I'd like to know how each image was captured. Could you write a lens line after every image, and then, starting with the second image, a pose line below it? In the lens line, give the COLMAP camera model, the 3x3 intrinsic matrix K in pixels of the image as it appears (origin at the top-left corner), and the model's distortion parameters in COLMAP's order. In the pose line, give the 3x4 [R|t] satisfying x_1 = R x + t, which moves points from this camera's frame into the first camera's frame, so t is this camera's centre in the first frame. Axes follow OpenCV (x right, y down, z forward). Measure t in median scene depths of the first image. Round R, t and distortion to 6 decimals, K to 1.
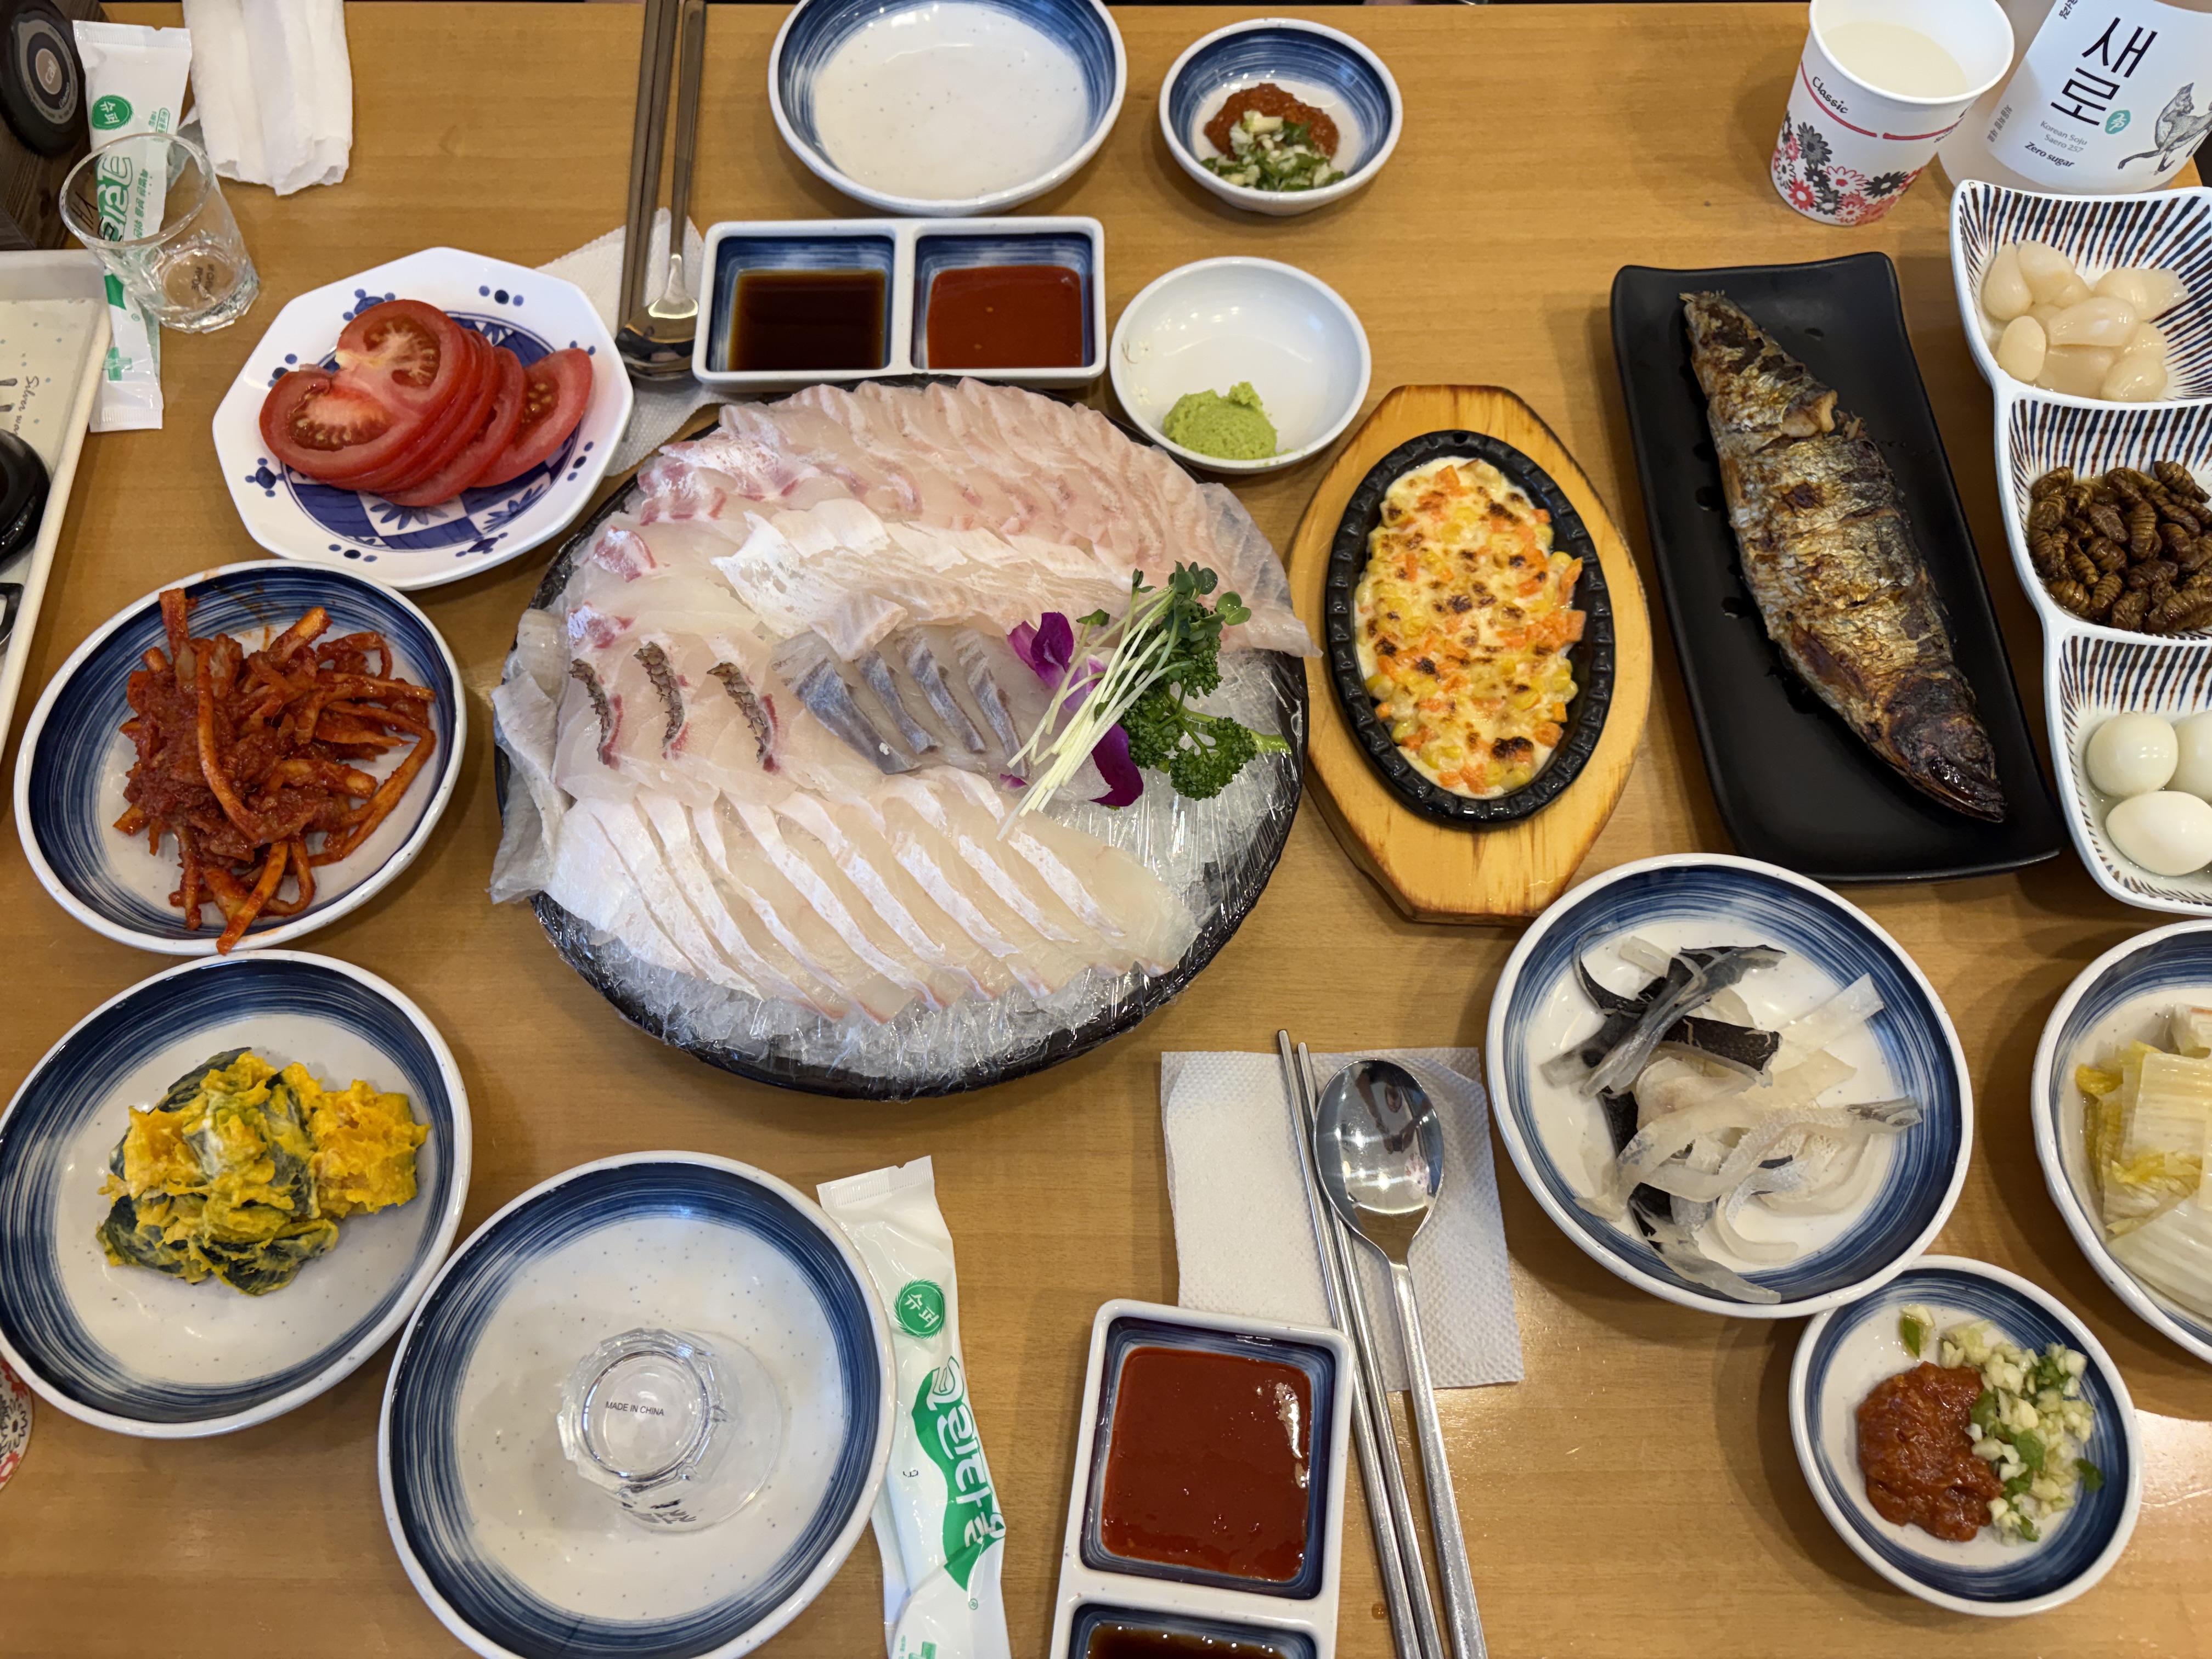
lens RADIAL K [[1901.2, 0, 1106.0], [0, 1901.2, 829.5], [0, 0, 1]] dist [0.051821, 0.016339]
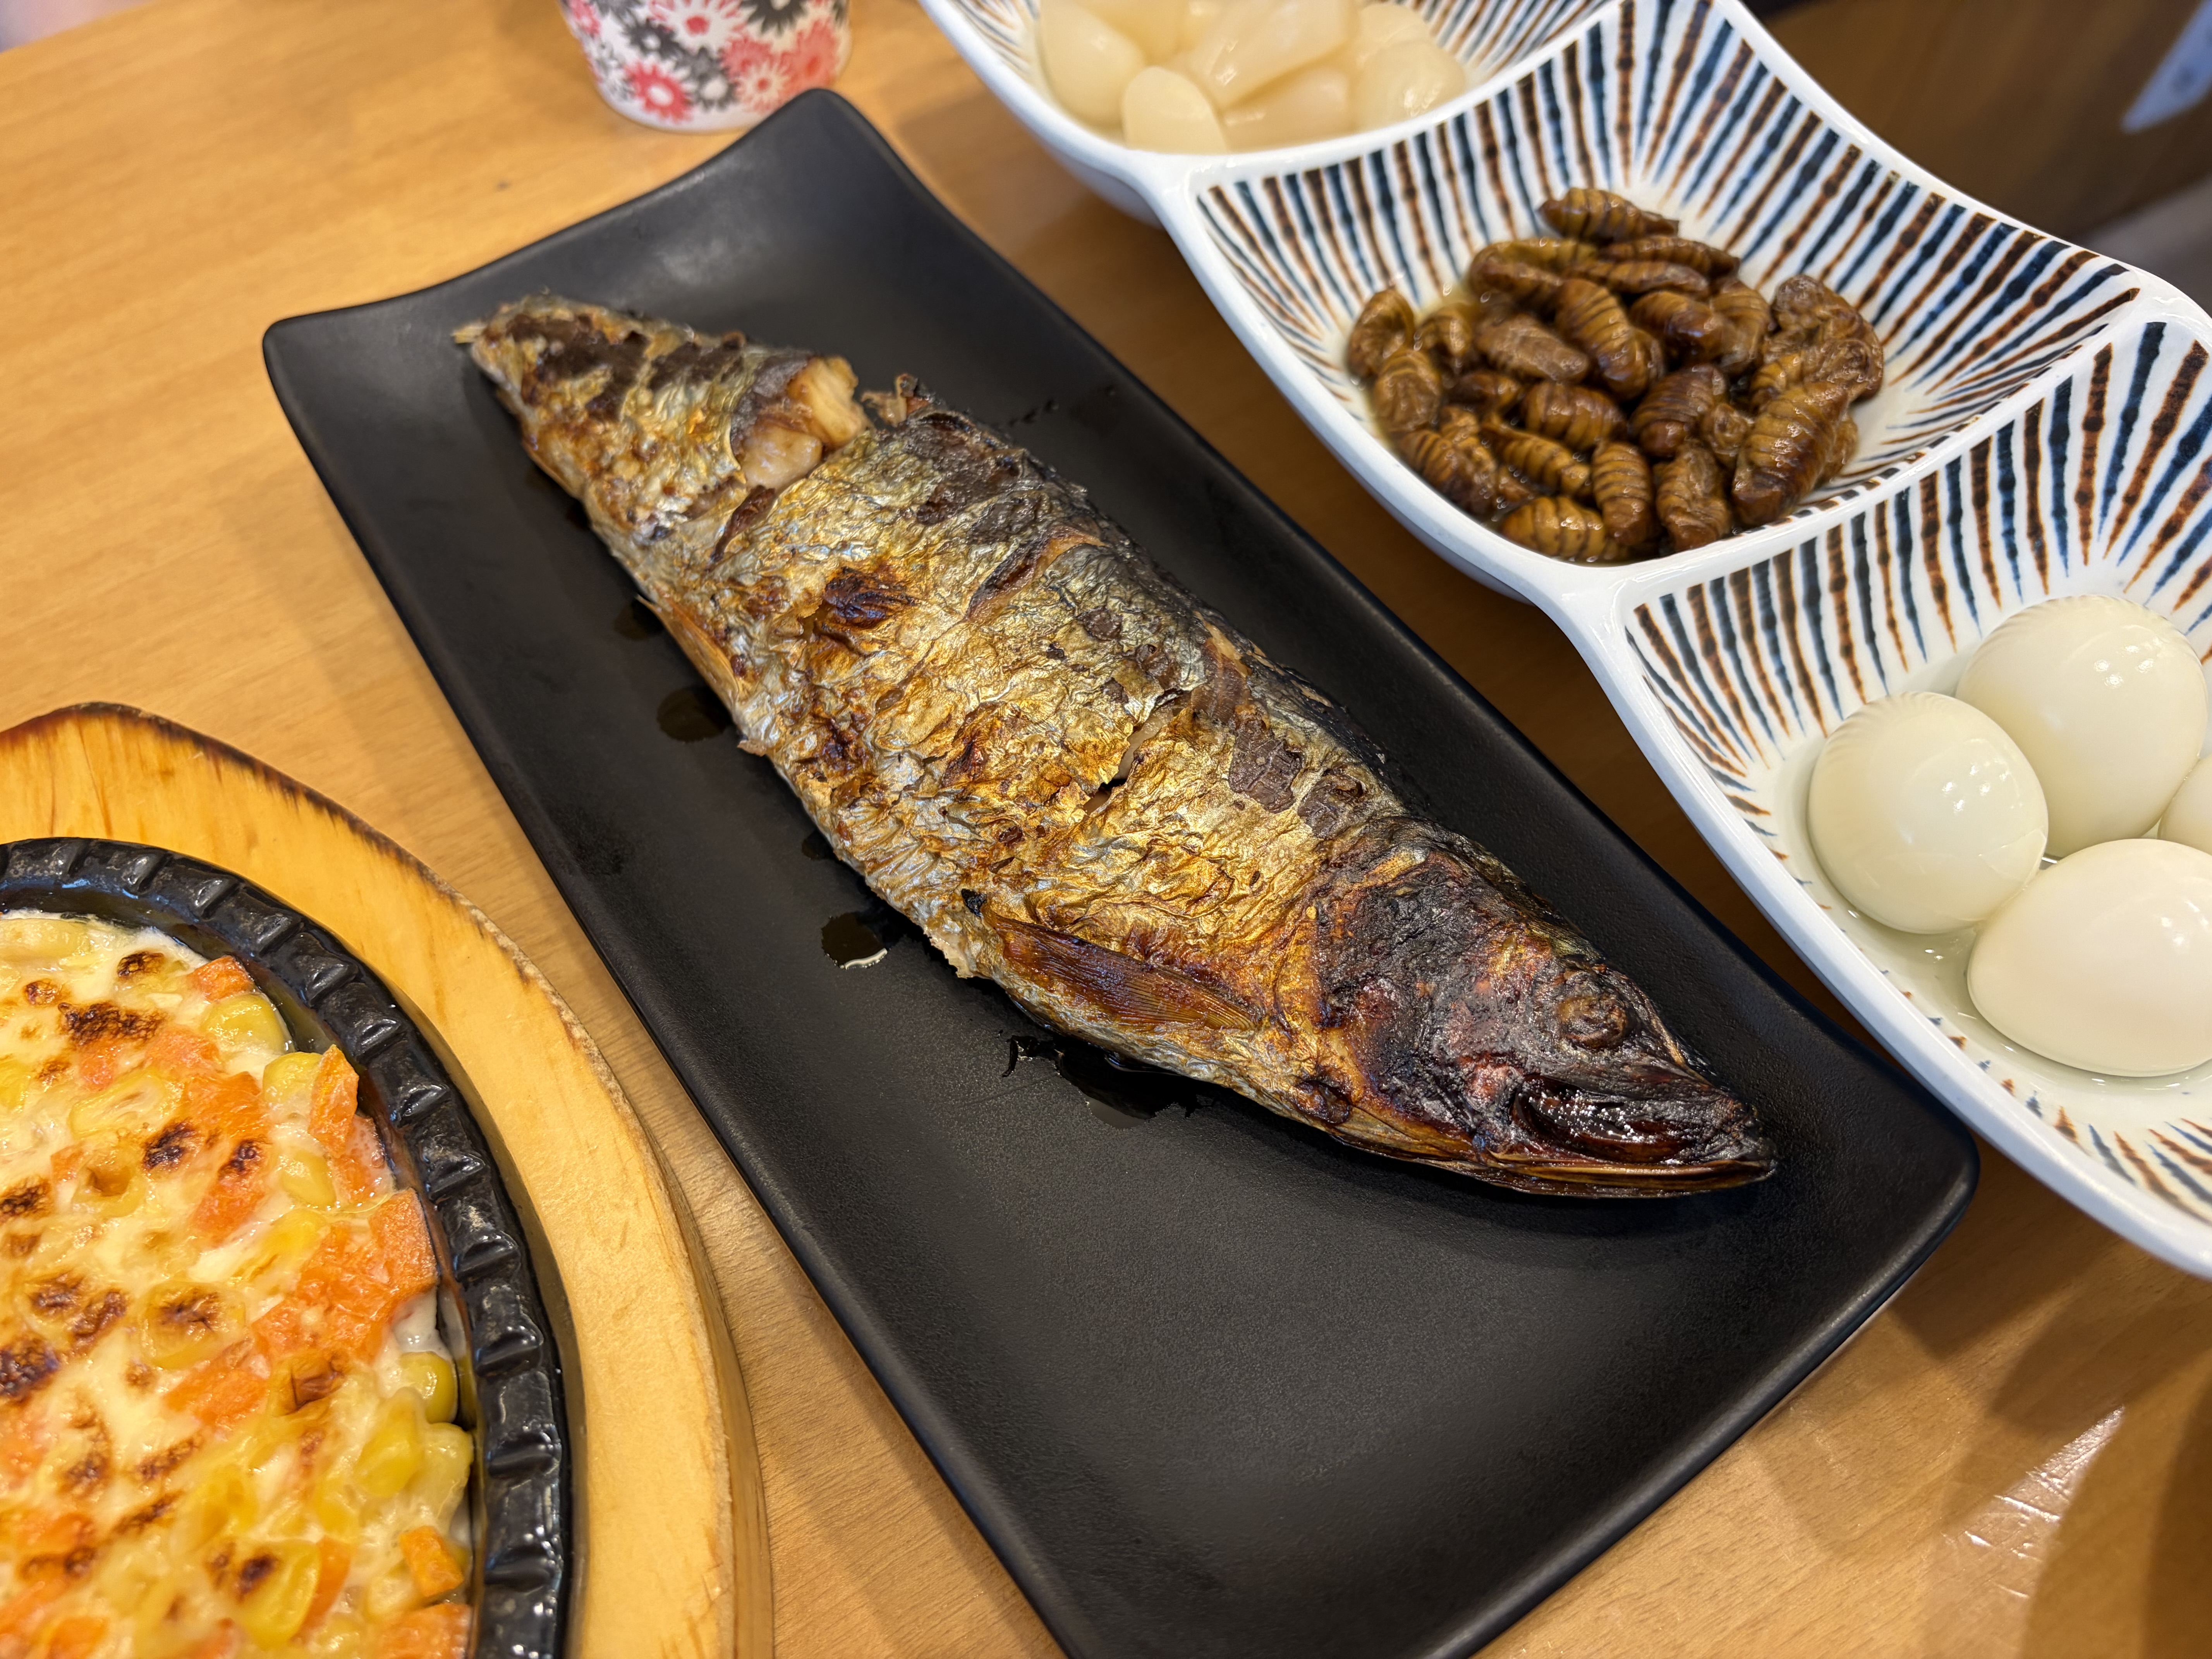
lens RADIAL K [[1901.2, 0, 1106.0], [0, 1901.2, 829.5], [0, 0, 1]] dist [0.051821, 0.016339]
pose [[0.852065, -0.464333, 0.241621, 0.318585], [0.499090, 0.859841, -0.107622, -0.077522], [-0.157783, 0.212291, 0.964384, 0.696296]]
